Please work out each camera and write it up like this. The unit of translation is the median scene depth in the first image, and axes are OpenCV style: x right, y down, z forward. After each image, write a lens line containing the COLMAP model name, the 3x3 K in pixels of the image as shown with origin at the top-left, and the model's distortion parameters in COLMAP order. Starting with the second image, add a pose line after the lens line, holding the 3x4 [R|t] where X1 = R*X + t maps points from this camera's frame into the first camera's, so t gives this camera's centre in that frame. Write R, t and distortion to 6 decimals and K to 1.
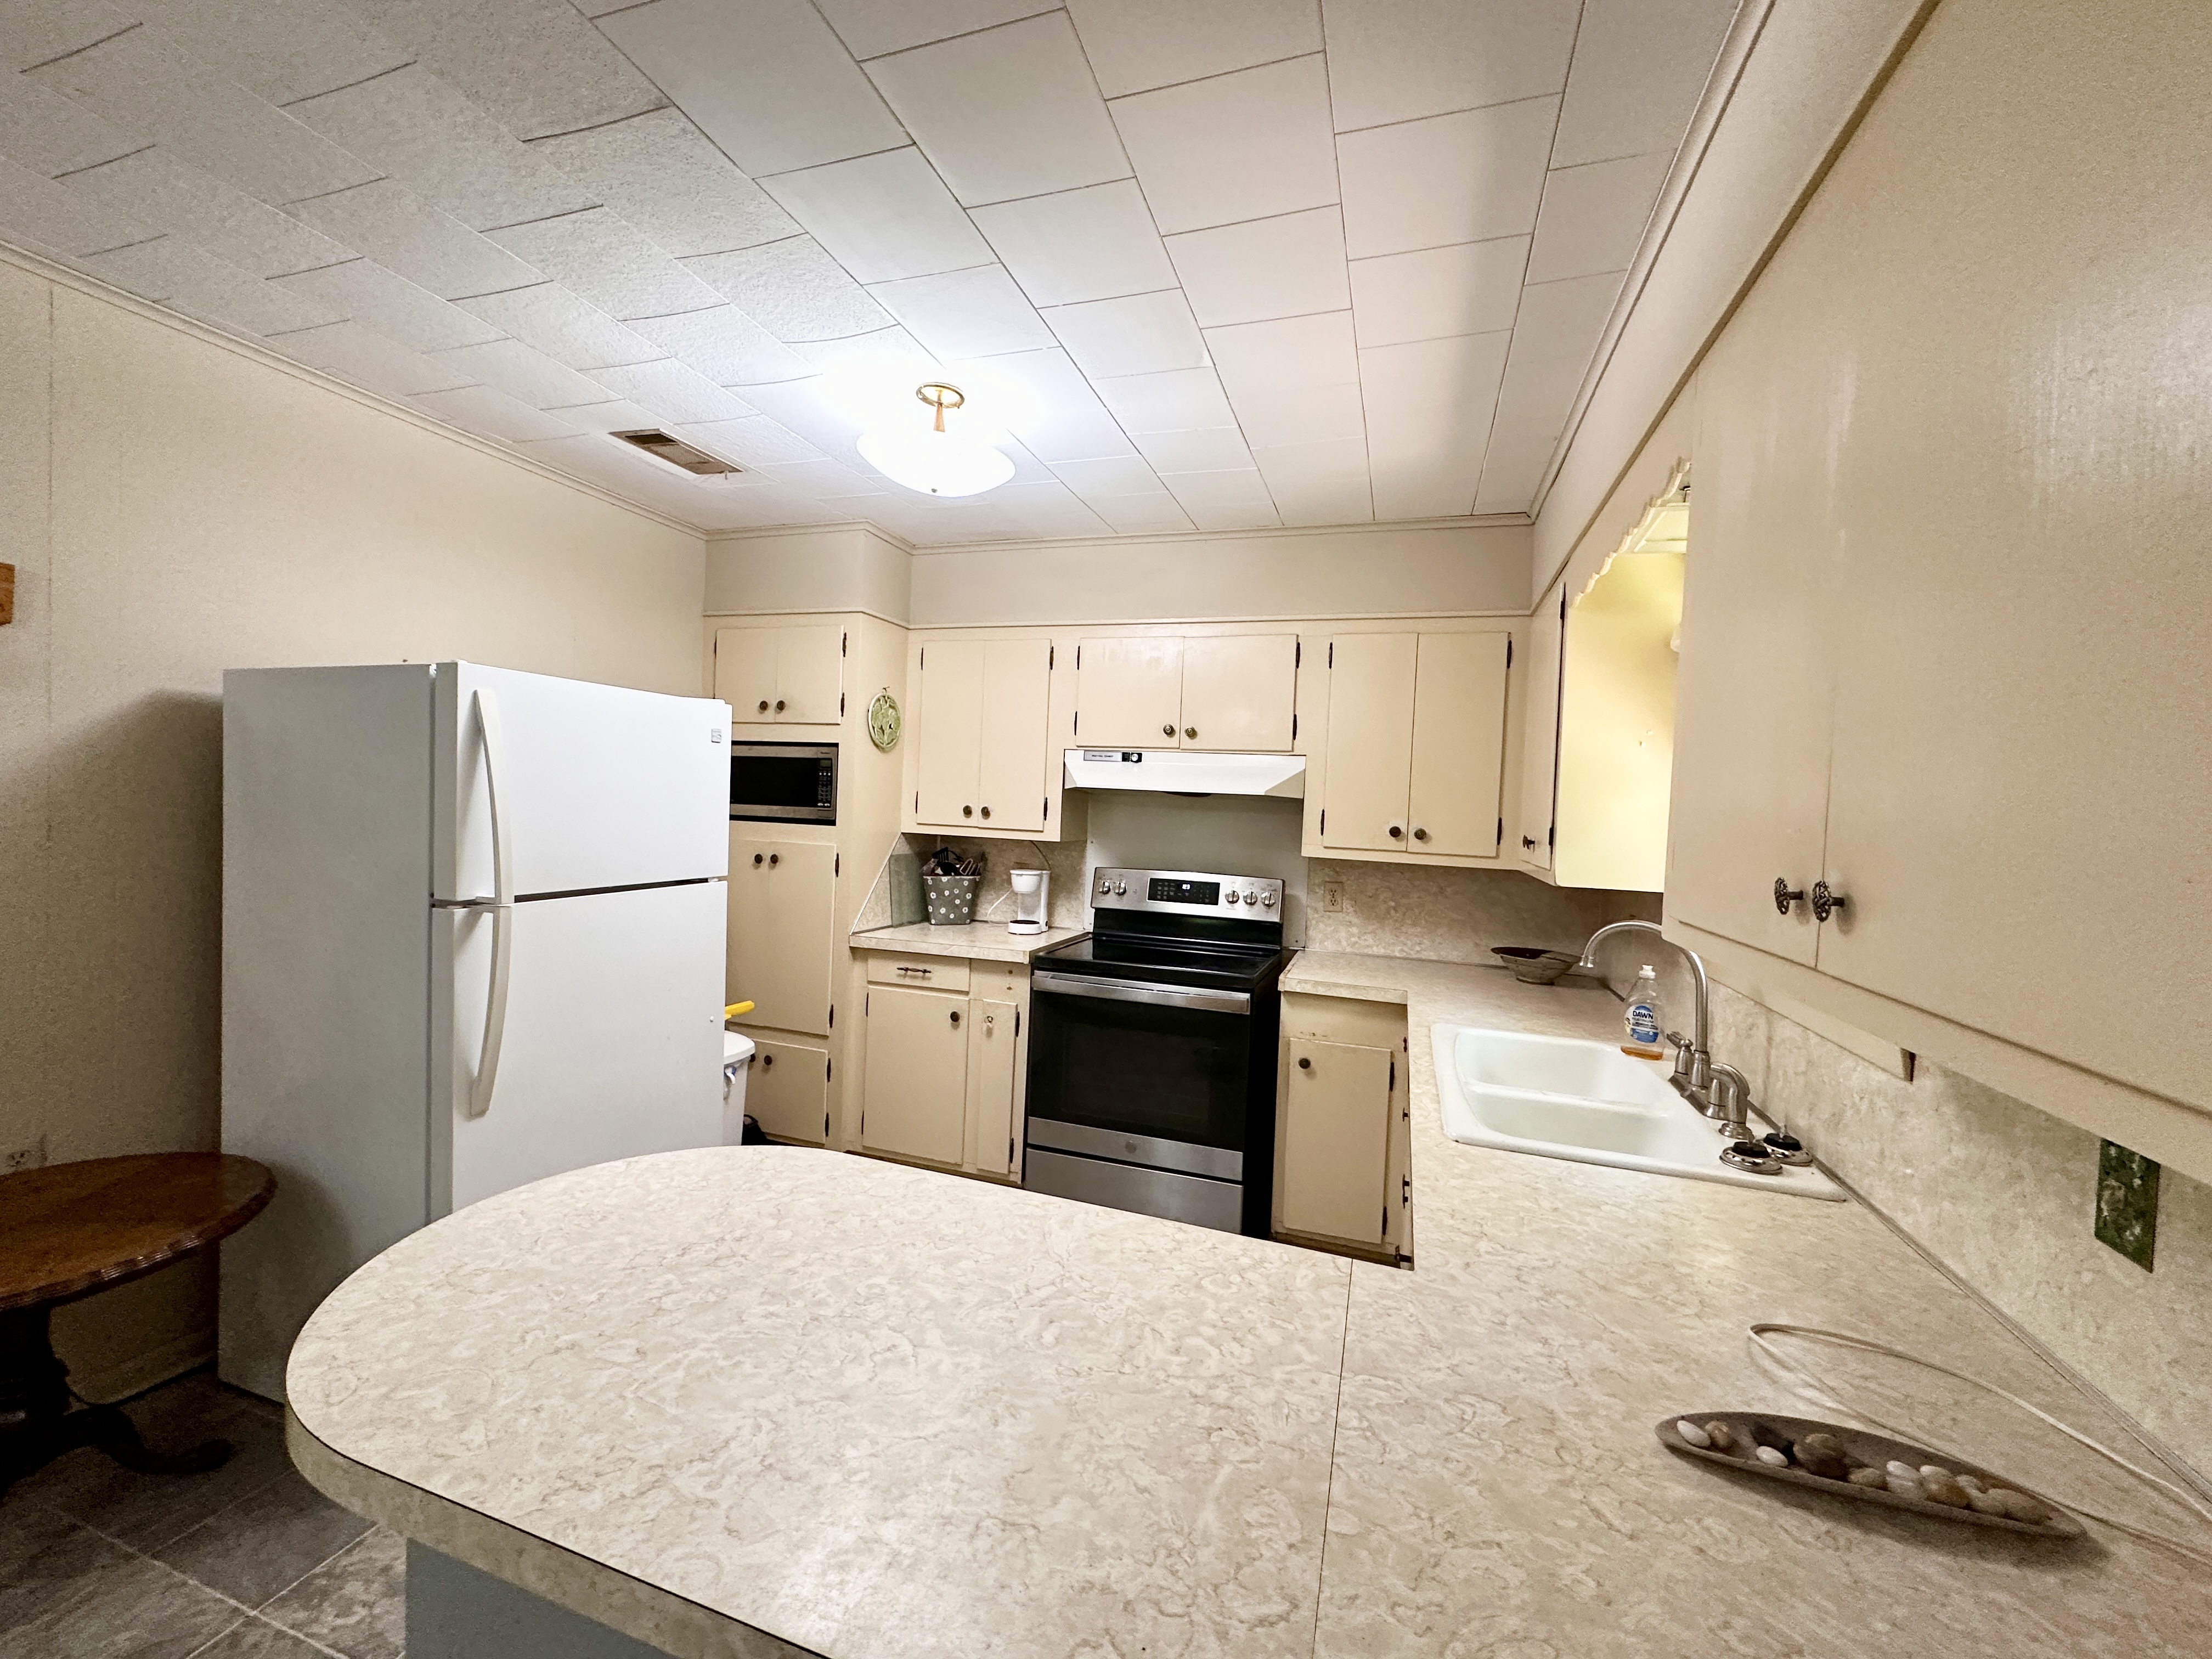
lens RADIAL K [[881.2, 0, 1110.8], [0, 881.2, 828.6], [0, 0, 1]] dist [-0.001714, 0.000242]
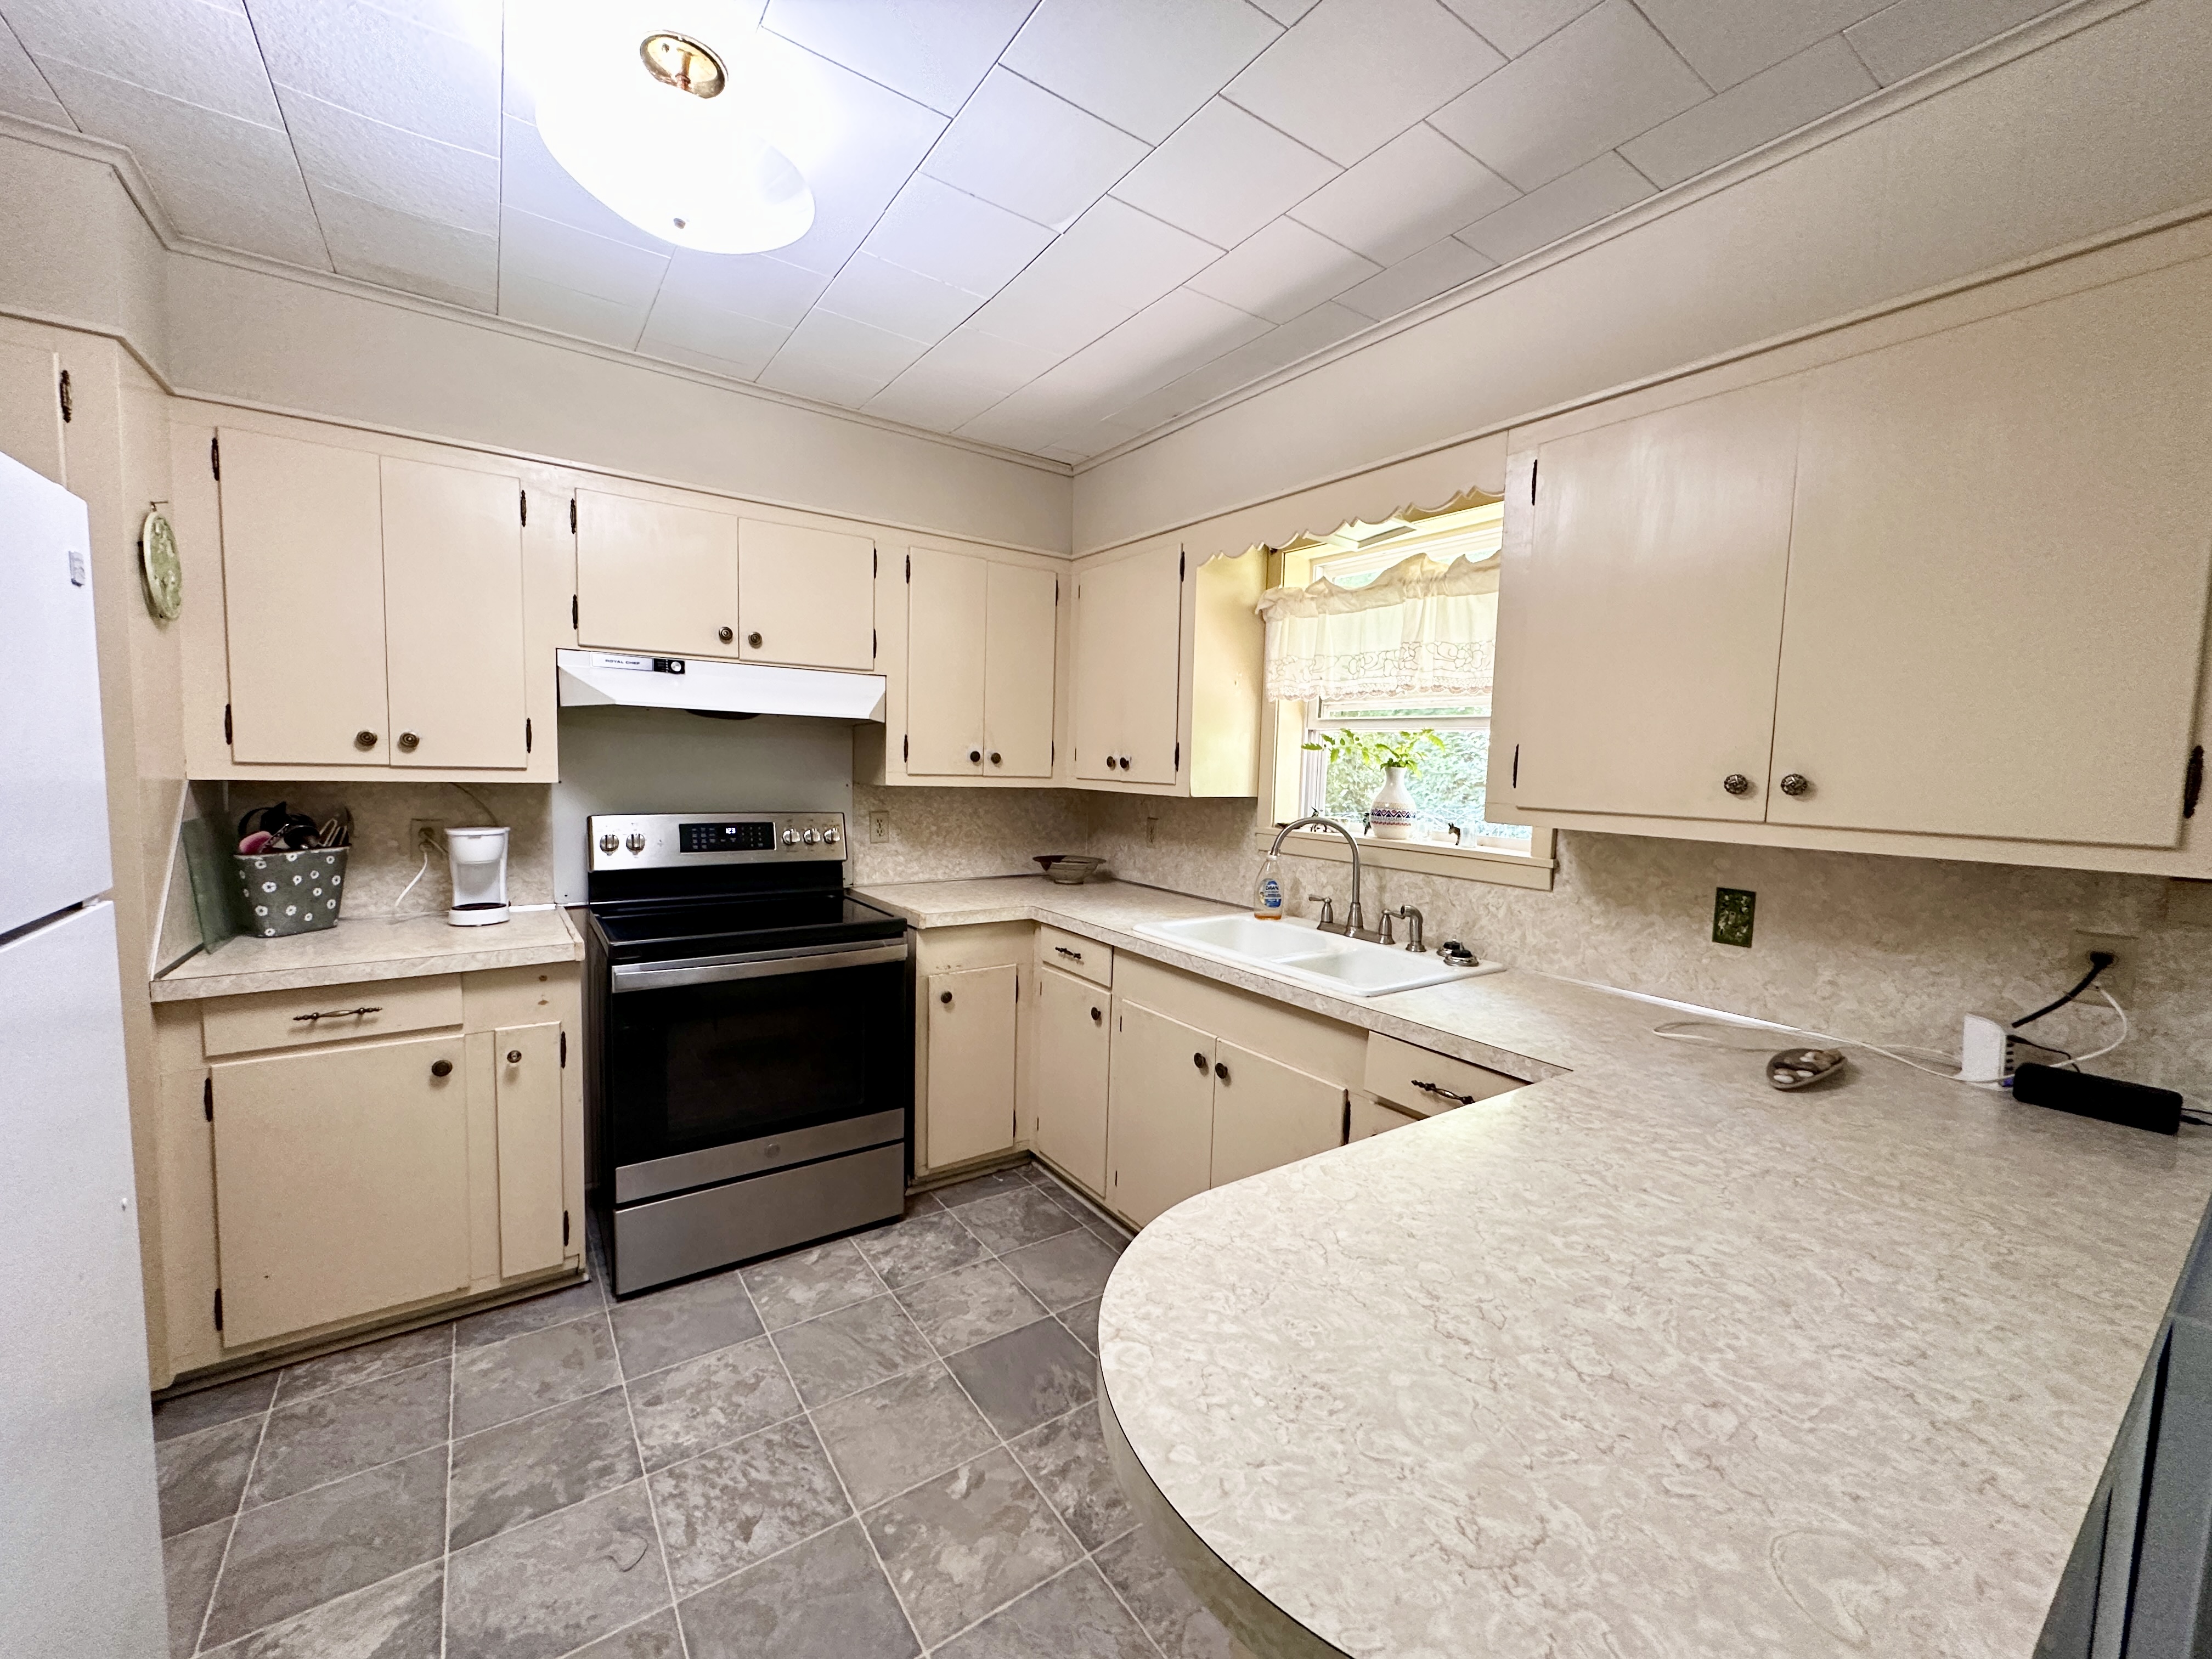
lens RADIAL K [[881.2, 0, 1100.6], [0, 881.2, 830.8], [0, 0, 1]] dist [-0.001714, 0.000242]
pose [[0.597843, -0.091427, 0.796382, -0.403339], [0.019829, 0.994857, 0.099328, -0.009104], [-0.801368, -0.043591, 0.596582, 0.269553]]
